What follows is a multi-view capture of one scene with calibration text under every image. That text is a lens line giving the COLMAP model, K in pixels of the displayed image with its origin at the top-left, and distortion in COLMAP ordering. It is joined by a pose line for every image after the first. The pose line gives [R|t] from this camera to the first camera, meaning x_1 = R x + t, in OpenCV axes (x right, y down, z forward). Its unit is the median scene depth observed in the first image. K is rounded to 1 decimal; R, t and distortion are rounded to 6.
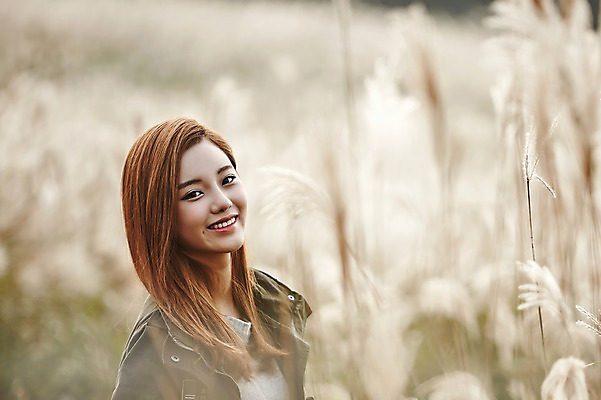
lens RADIAL K [[3221.0, 0, 300.8], [0, 3221.0, 199.9], [0, 0, 1]] dist [-2.873816, 0.000000]
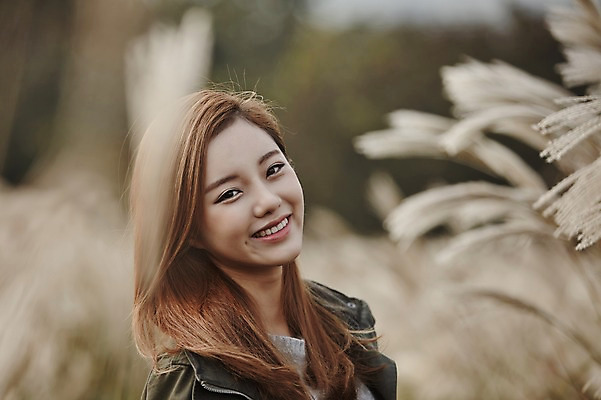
lens RADIAL K [[2427.9, 0, 300.6], [0, 2427.9, 200.1], [0, 0, 1]] dist [0.017257, 0.000000]
pose [[0.994056, -0.108640, 0.007107, -0.020702], [0.108632, 0.994081, 0.001579, 0.000403], [-0.007237, -0.000798, 0.999973, 0.423000]]
